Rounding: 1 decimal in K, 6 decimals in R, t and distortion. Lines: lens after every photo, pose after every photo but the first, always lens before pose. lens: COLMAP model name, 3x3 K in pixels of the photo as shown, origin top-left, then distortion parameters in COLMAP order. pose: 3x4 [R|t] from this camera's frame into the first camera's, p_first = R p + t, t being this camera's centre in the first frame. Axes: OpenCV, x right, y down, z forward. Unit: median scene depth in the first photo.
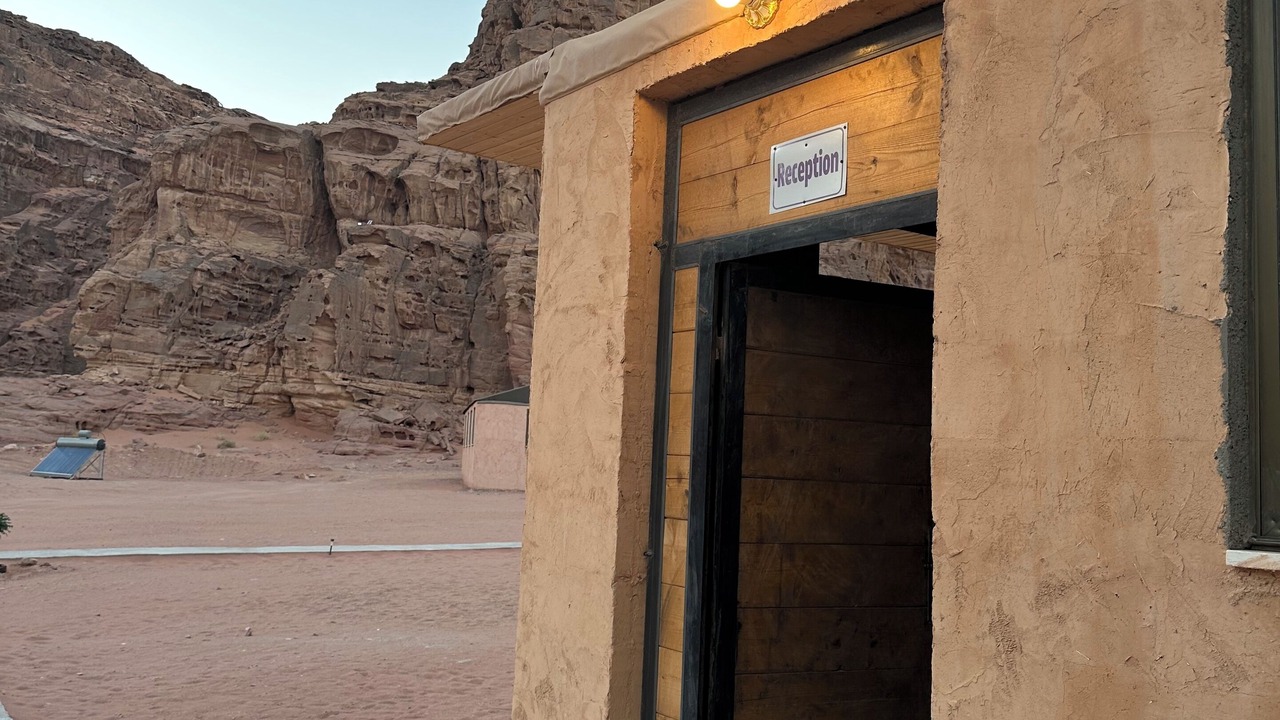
lens RADIAL K [[1120.3, 0, 640.0], [0, 1120.3, 360.0], [0, 0, 1]] dist [0.078811, -0.005467]
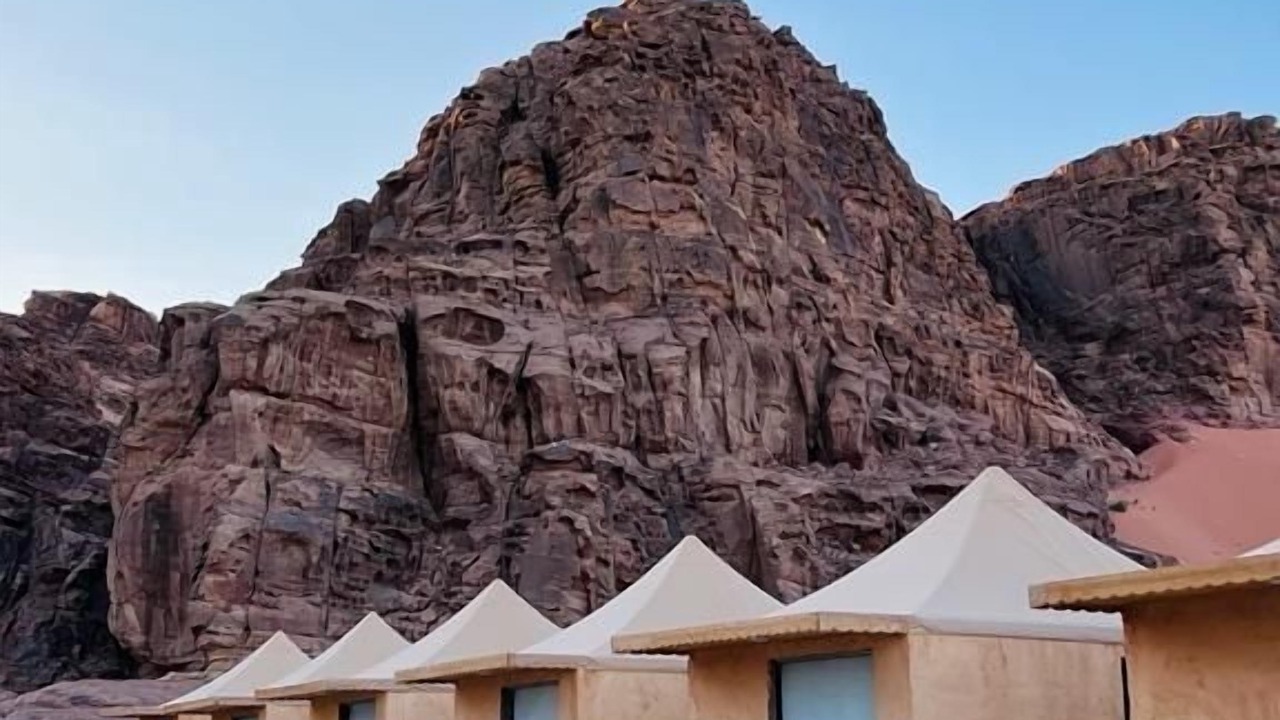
lens RADIAL K [[1604.5, 0, 640.0], [0, 1604.5, 360.0], [0, 0, 1]] dist [0.171947, -0.663120]
pose [[0.958197, 0.021566, 0.285295, -0.445246], [0.021402, 0.988959, -0.146636, -0.019420], [-0.285308, 0.146612, 0.947156, -0.003647]]
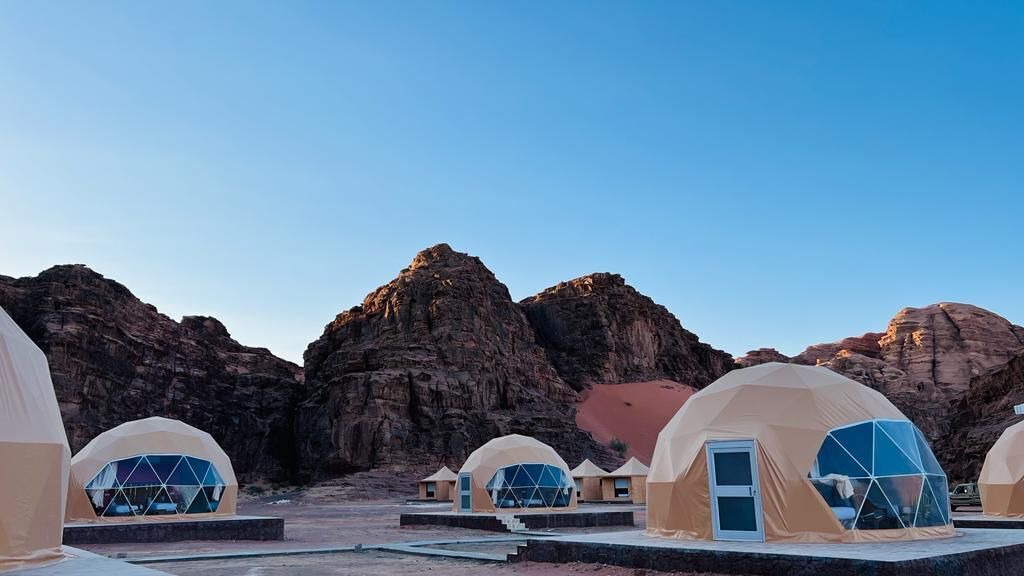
lens RADIAL K [[689.8, 0, 512.0], [0, 689.8, 288.0], [0, 0, 1]] dist [0.002210, -0.000667]
pose [[0.872331, 0.069517, 0.483948, -0.930769], [0.020859, 0.983647, -0.178895, -0.102927], [-0.488470, 0.166150, 0.856616, -0.646955]]
